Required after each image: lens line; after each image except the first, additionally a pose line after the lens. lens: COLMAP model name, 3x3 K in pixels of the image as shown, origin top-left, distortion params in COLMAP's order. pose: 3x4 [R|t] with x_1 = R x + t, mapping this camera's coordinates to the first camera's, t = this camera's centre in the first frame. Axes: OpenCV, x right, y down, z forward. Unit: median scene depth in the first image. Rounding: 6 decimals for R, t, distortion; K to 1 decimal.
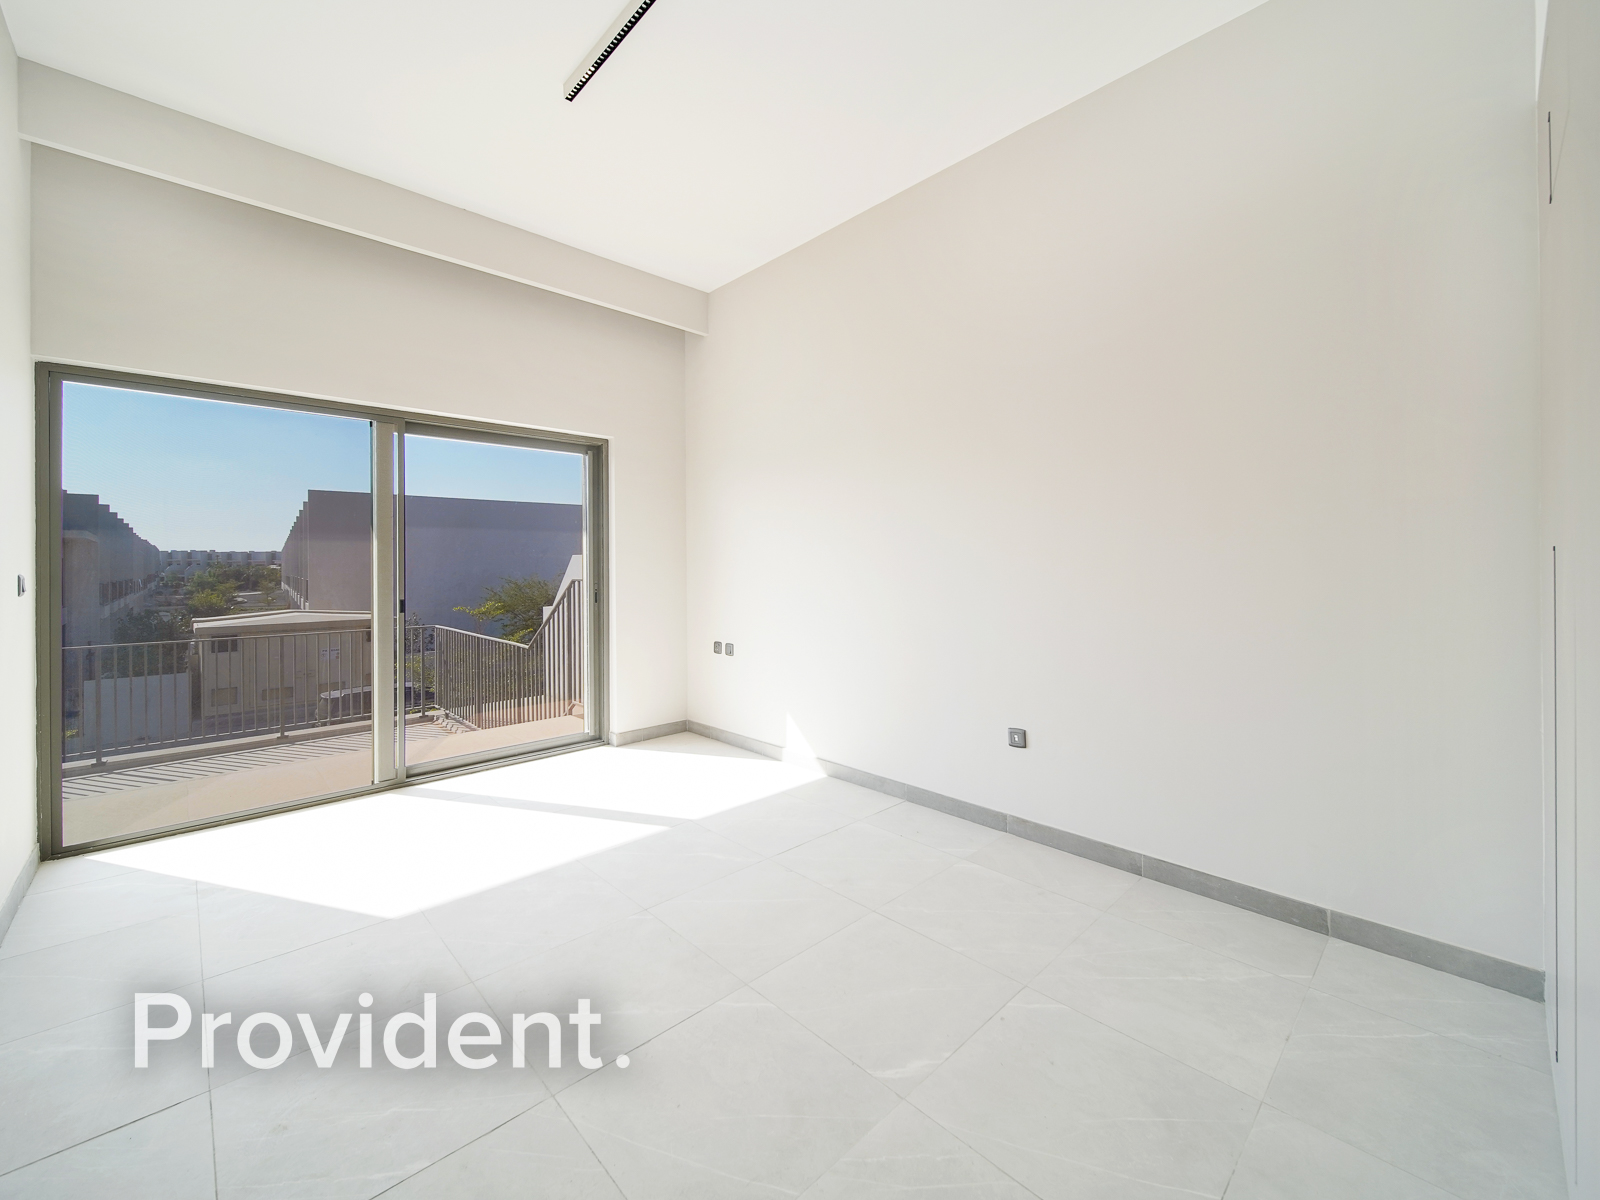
lens RADIAL K [[645.2, 0, 798.4], [0, 645.2, 553.2], [0, 0, 1]] dist [0.001544, -0.000118]
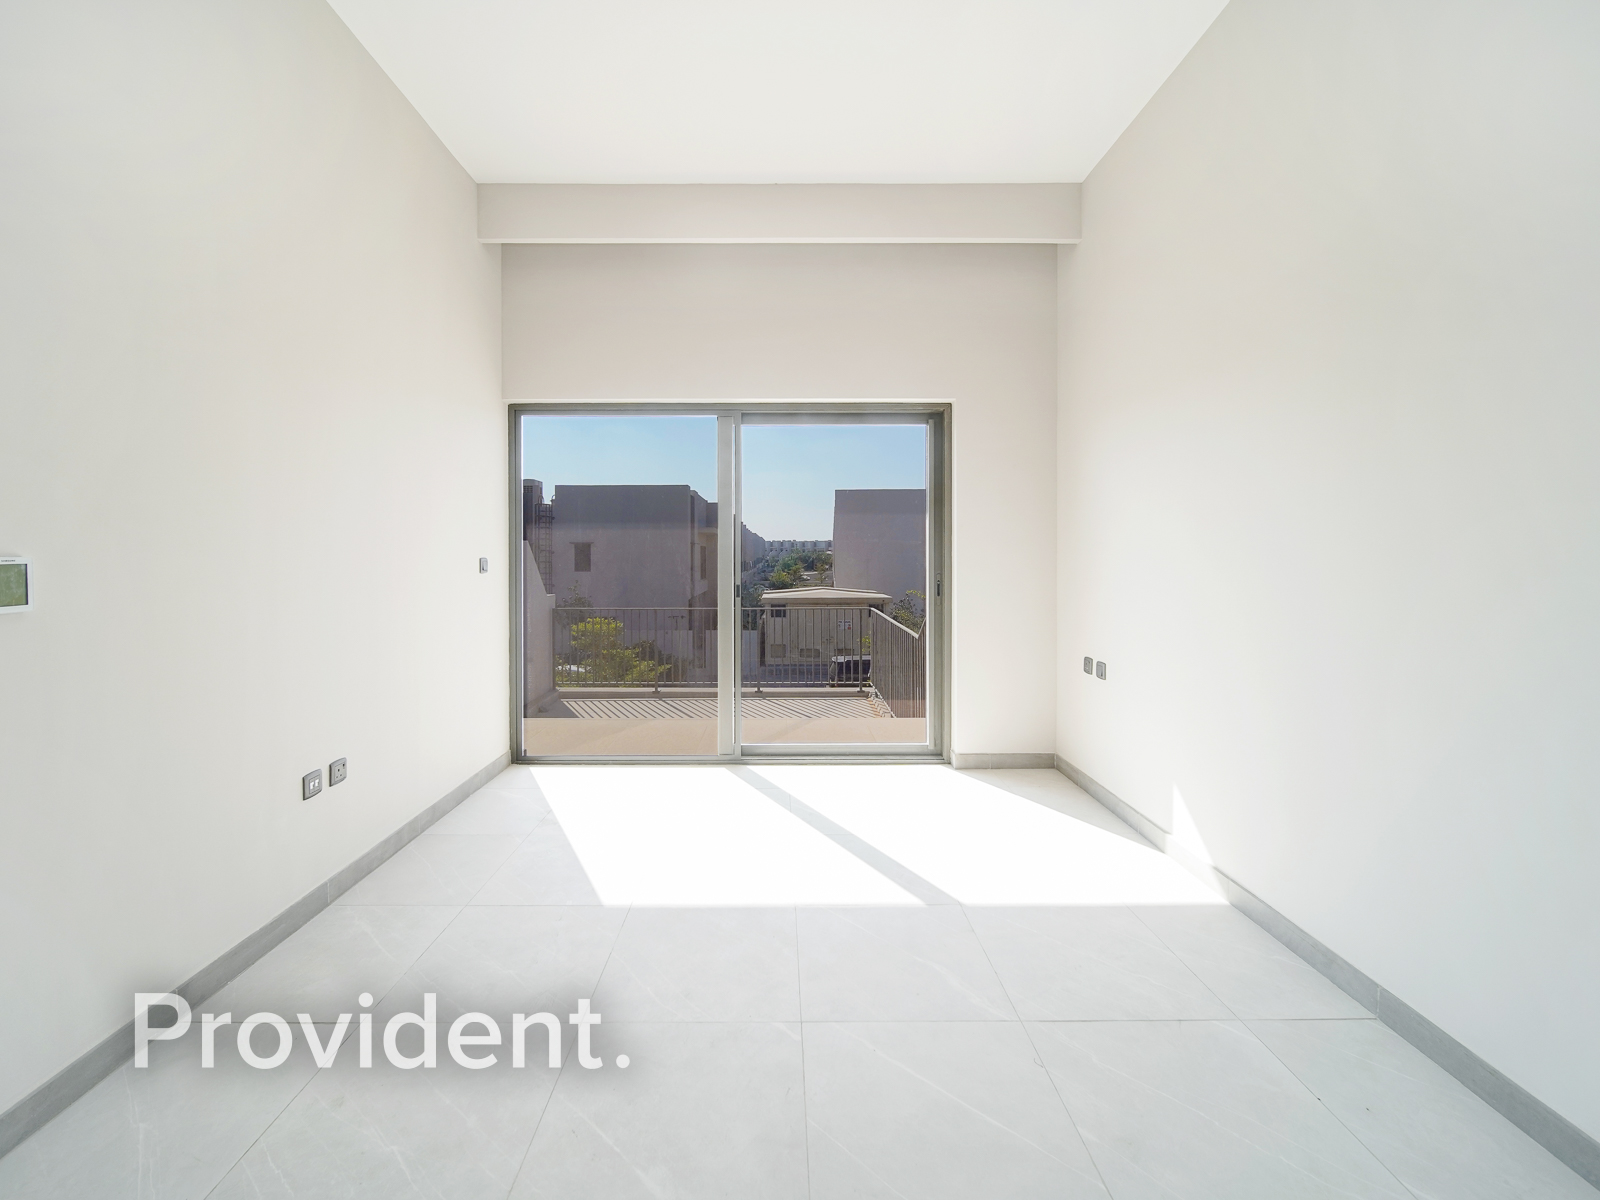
lens RADIAL K [[645.2, 0, 798.4], [0, 645.2, 553.2], [0, 0, 1]] dist [0.001544, -0.000118]
pose [[0.727805, 0.004132, -0.685771, 0.135838], [0.010138, 0.999808, 0.016783, 0.003443], [0.685709, -0.019167, 0.727623, 0.244780]]
